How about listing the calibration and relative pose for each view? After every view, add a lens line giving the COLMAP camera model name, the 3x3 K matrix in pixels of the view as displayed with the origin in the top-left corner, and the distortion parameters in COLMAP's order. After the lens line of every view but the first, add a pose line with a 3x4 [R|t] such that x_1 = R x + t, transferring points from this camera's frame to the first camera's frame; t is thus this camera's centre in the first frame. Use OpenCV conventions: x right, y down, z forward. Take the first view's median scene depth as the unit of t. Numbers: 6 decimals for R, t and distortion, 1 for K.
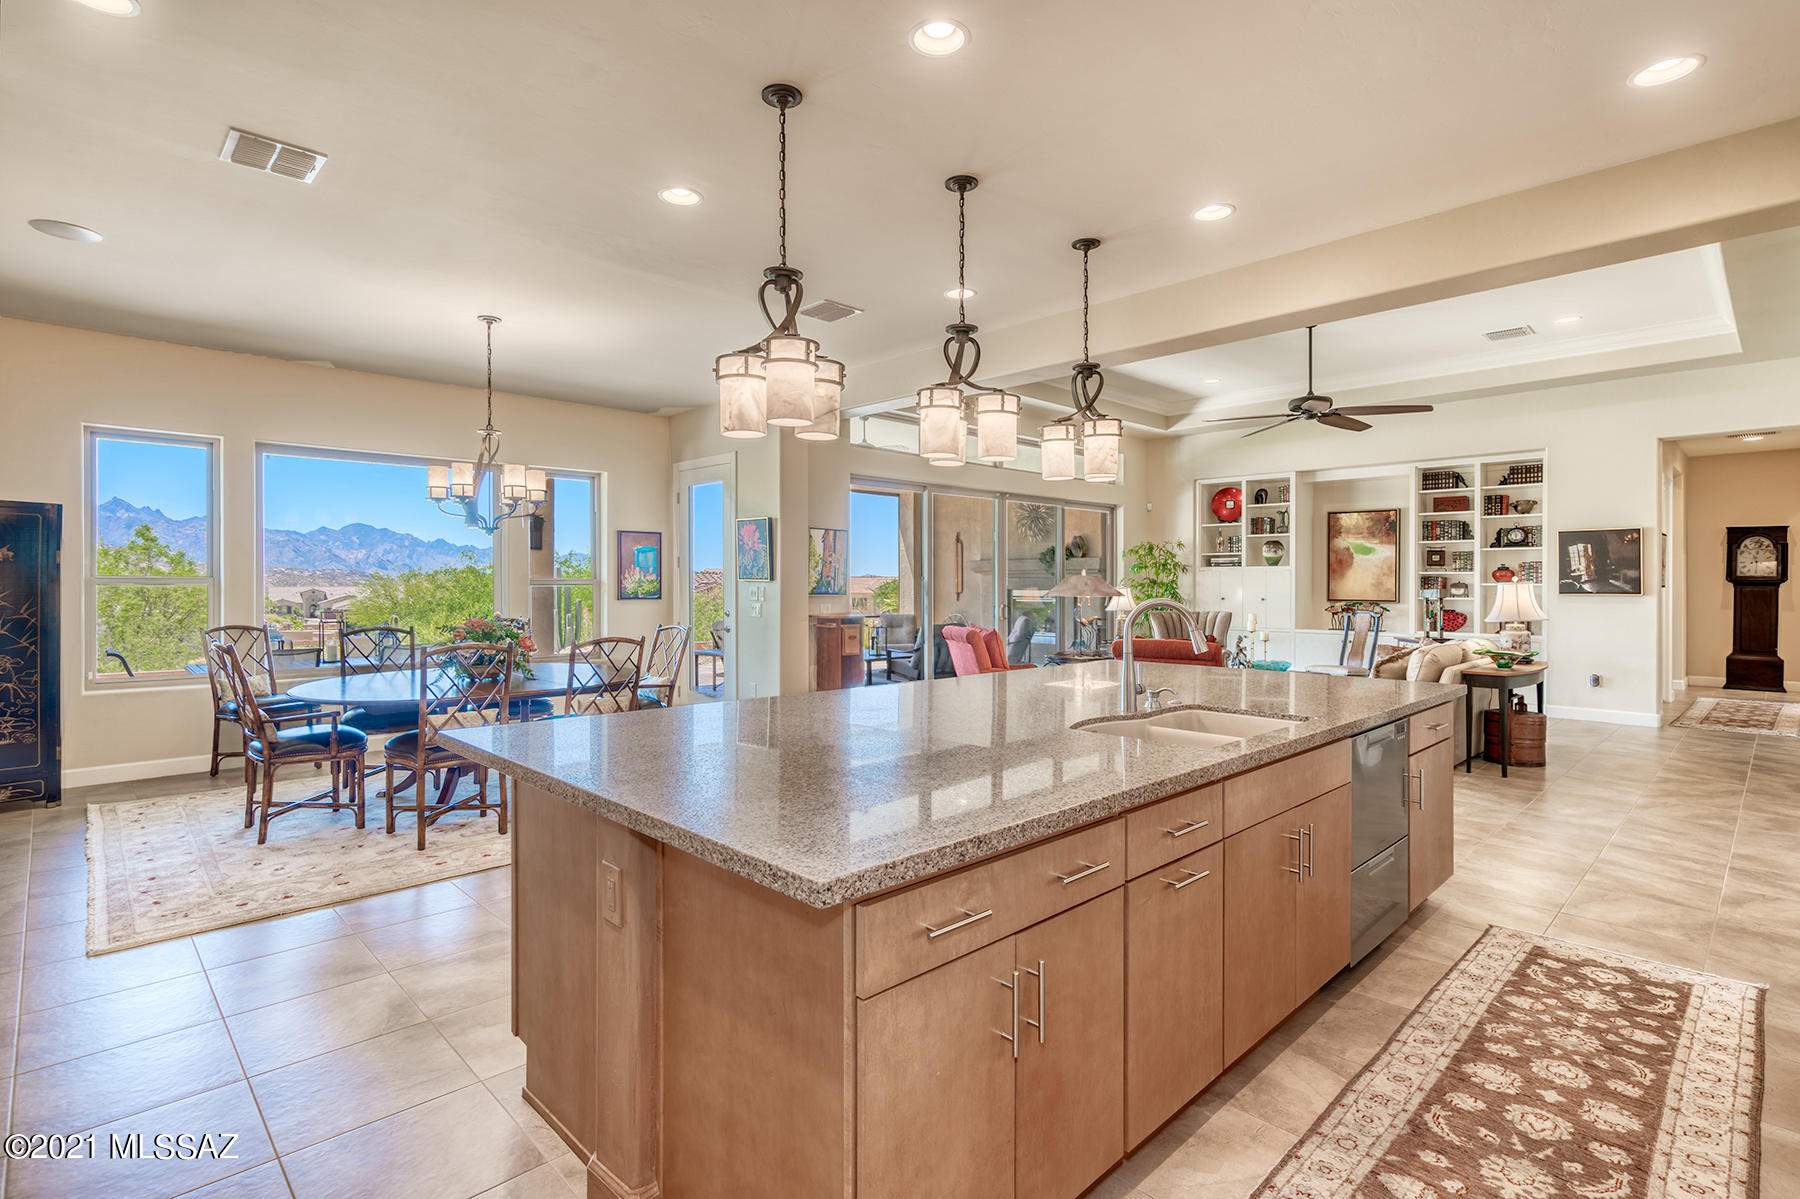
lens RADIAL K [[867.2, 0, 905.7], [0, 867.2, 600.4], [0, 0, 1]] dist [0.004747, 0.000564]
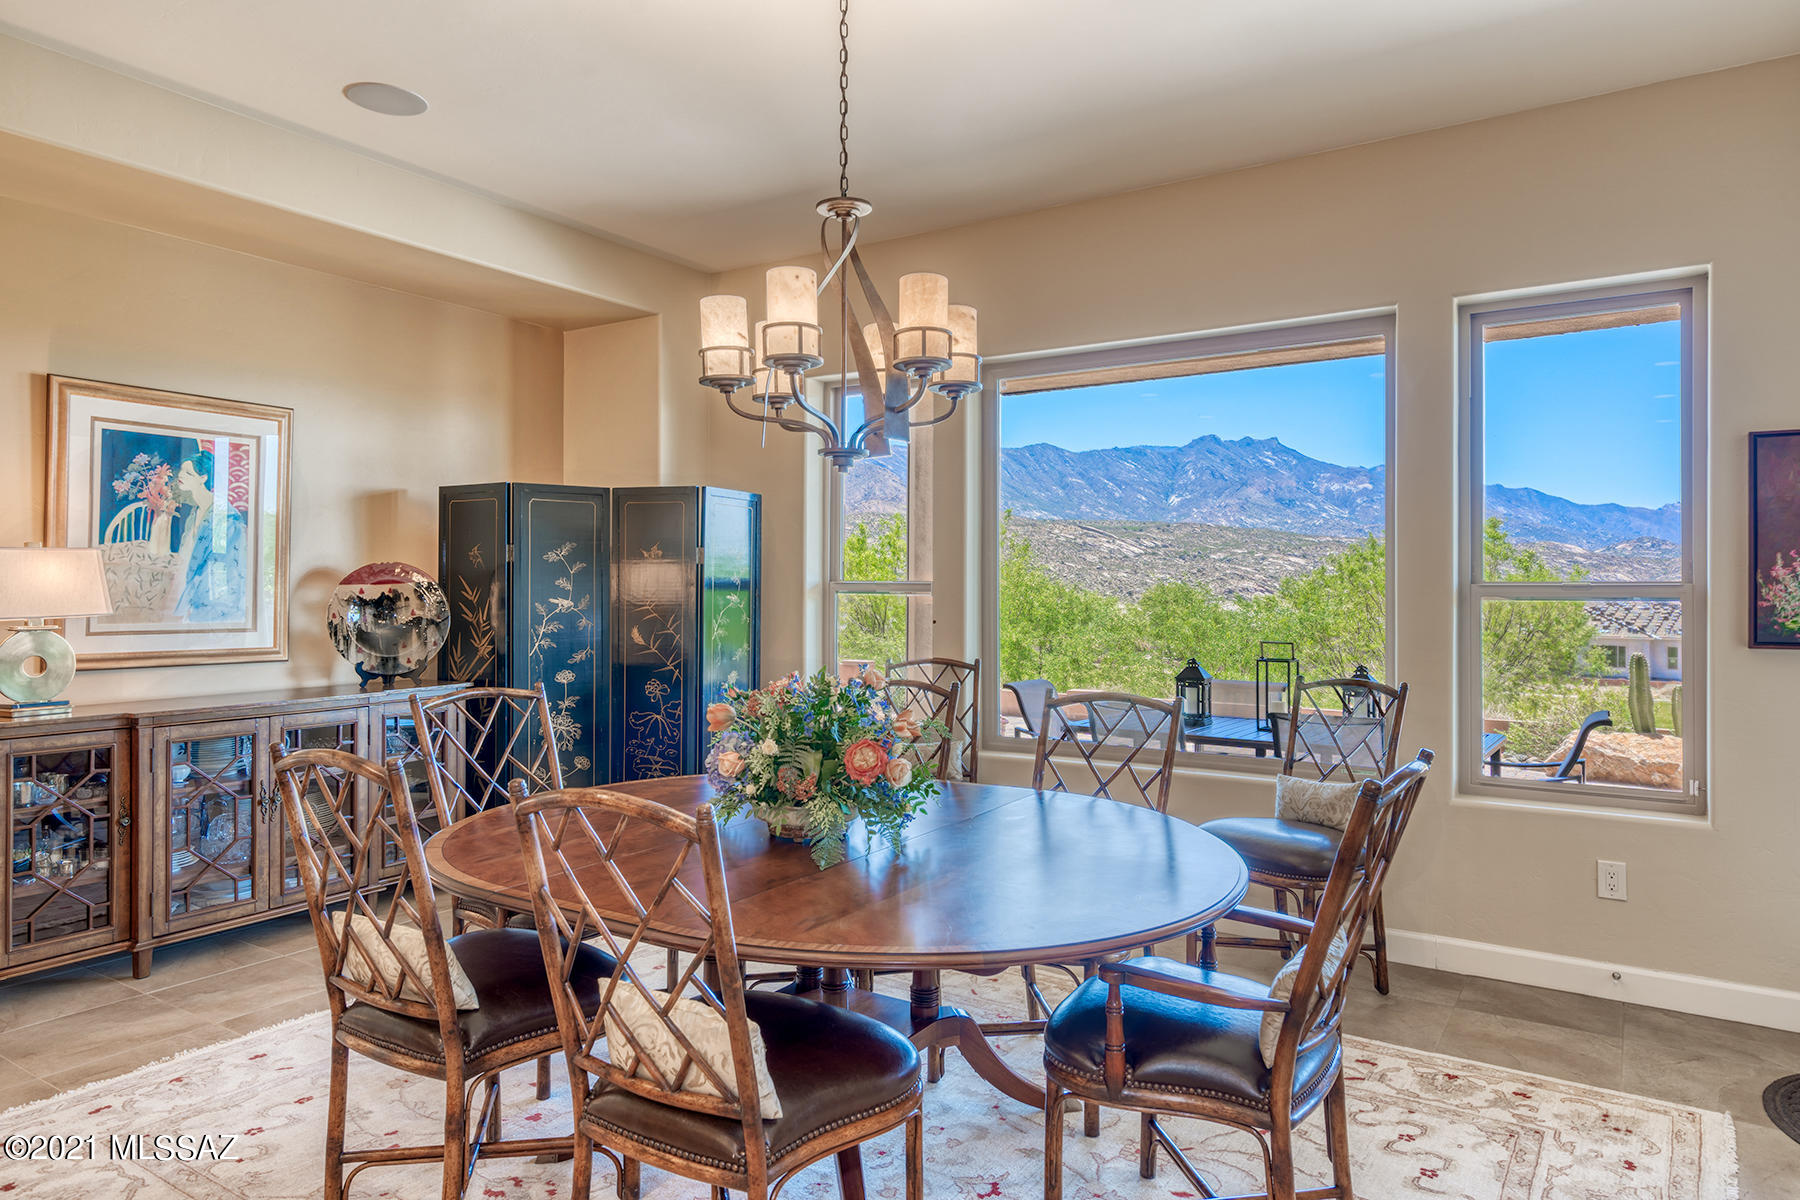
lens RADIAL K [[1120.9, 0, 894.6], [0, 1120.9, 582.3], [0, 0, 1]] dist [-0.000274, -0.000351]
pose [[0.210414, -0.007066, -0.977587, 0.016858], [-0.020483, 0.999723, -0.011634, -0.010795], [0.977398, 0.022472, 0.210211, 0.520929]]
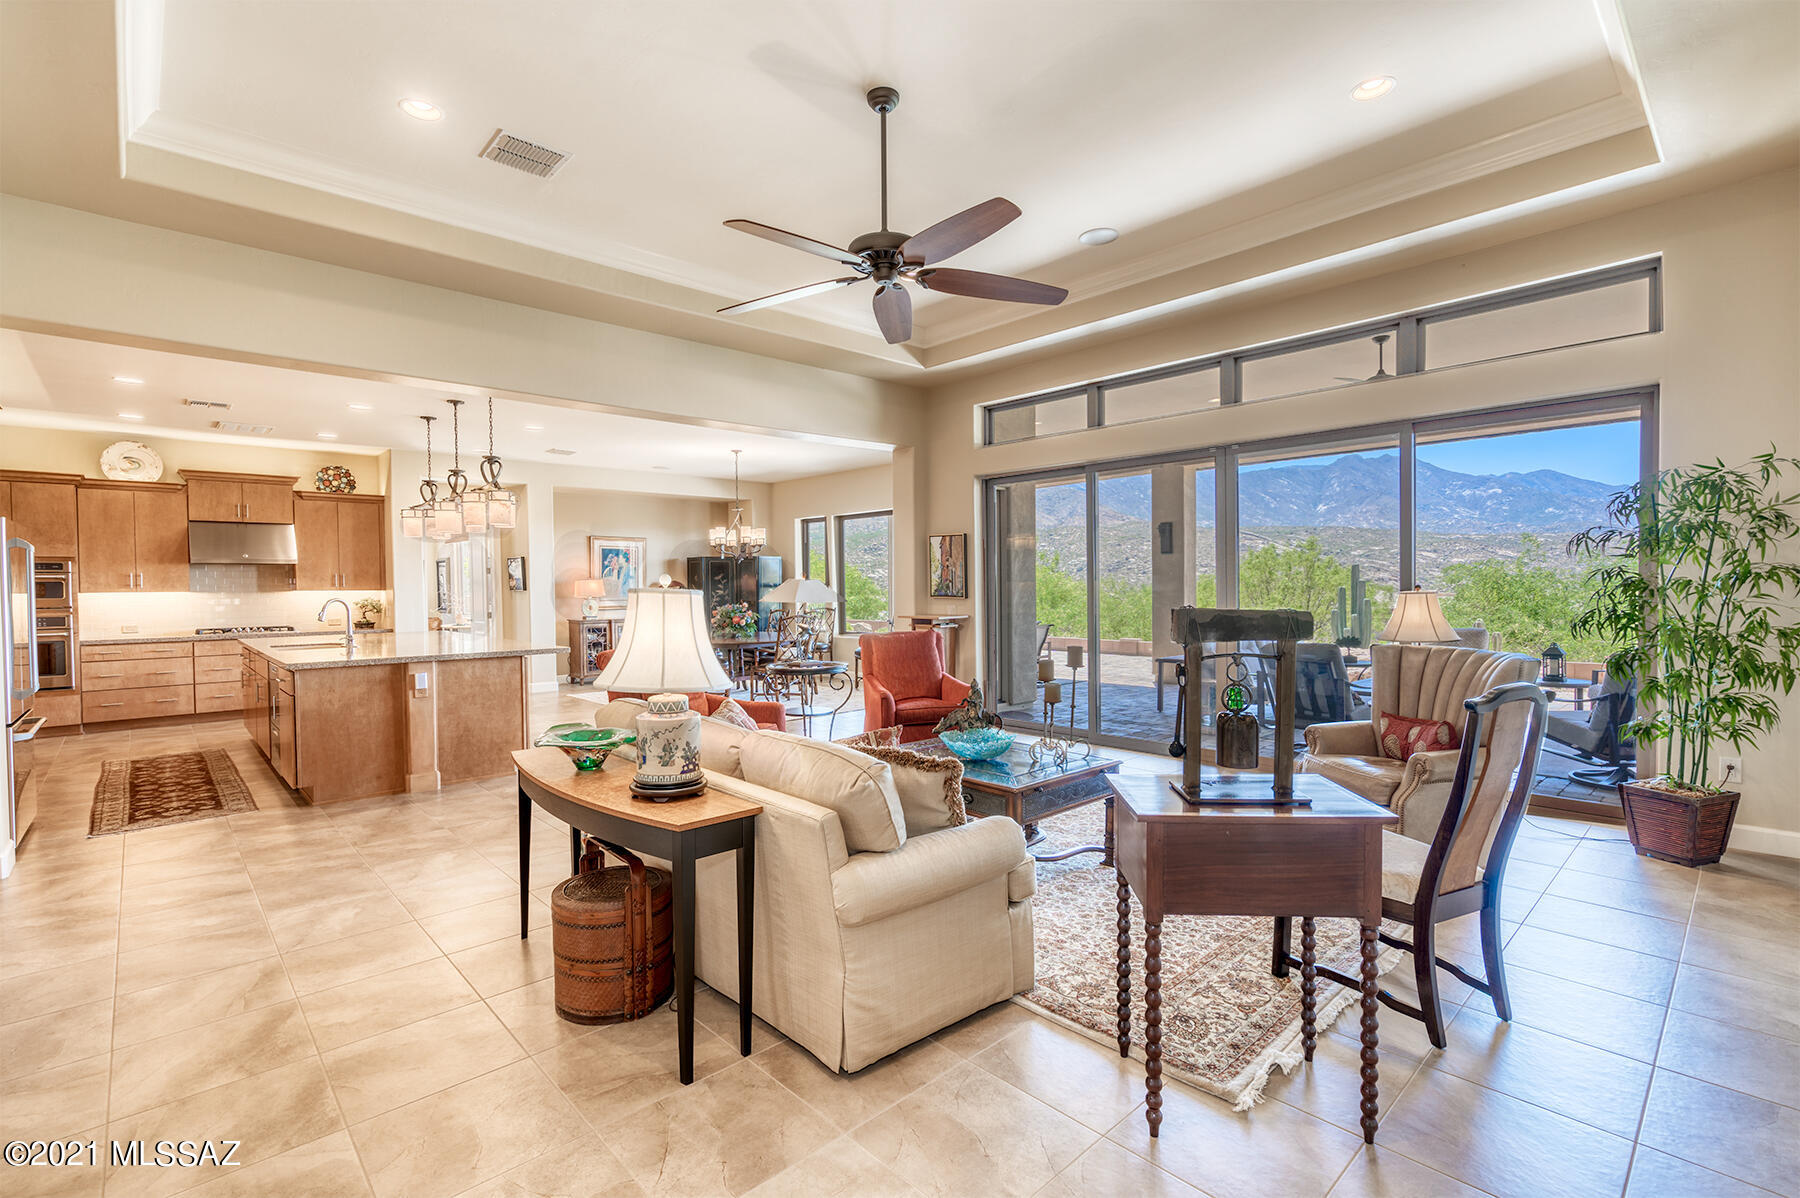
lens RADIAL K [[823.7, 0, 900.0], [0, 823.7, 599.0], [0, 0, 1]] dist [-0.001985, 0.001041]
pose [[-0.022453, 0.015981, -0.999620, 0.776990], [-0.007337, 0.999843, 0.016149, -0.016212], [0.999721, 0.007697, -0.022332, 0.795207]]
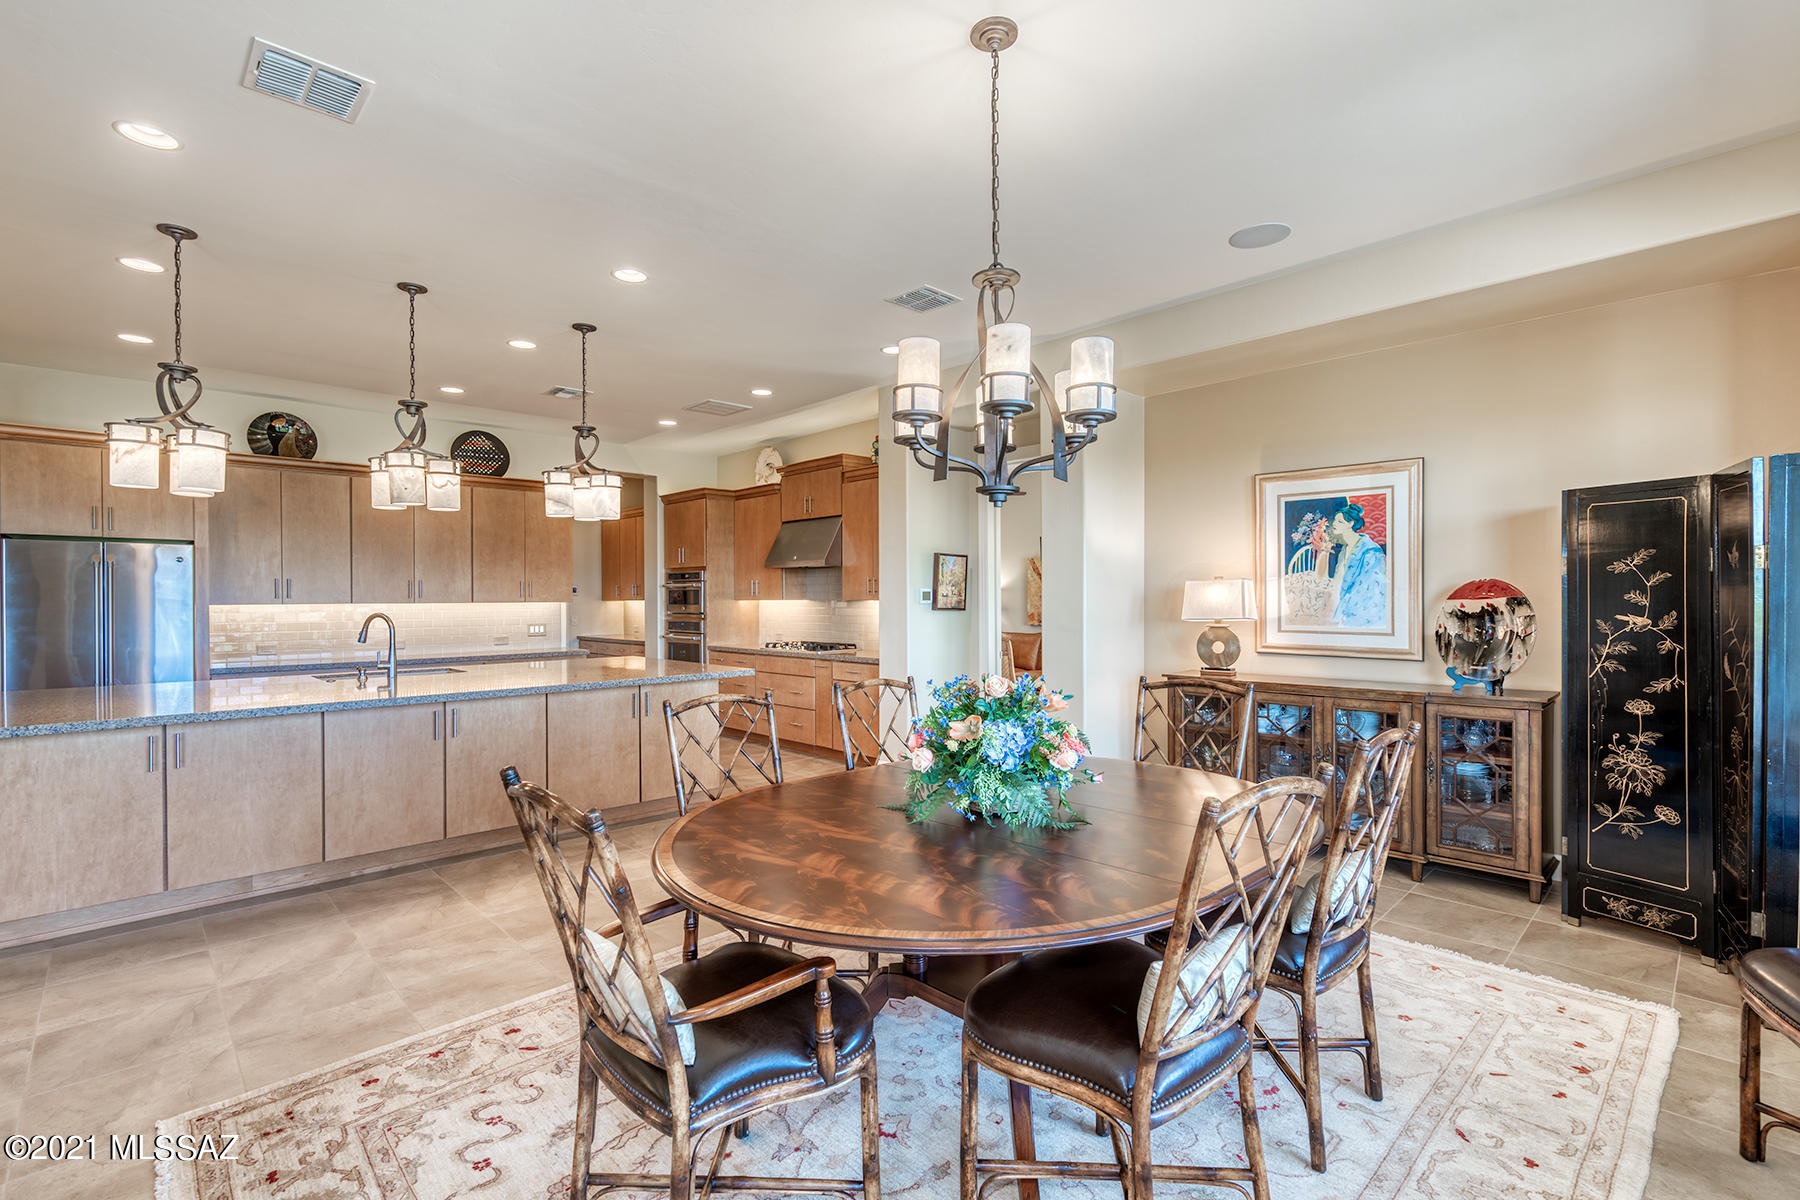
lens RADIAL K [[816.7, 0, 896.8], [0, 816.7, 594.1], [0, 0, 1]] dist [0.004367, 0.000491]
pose [[-0.999945, 0.003037, 0.010064, -0.244068], [0.003173, 0.999904, 0.013521, -0.020162], [-0.010022, 0.013552, -0.999858, 0.818696]]
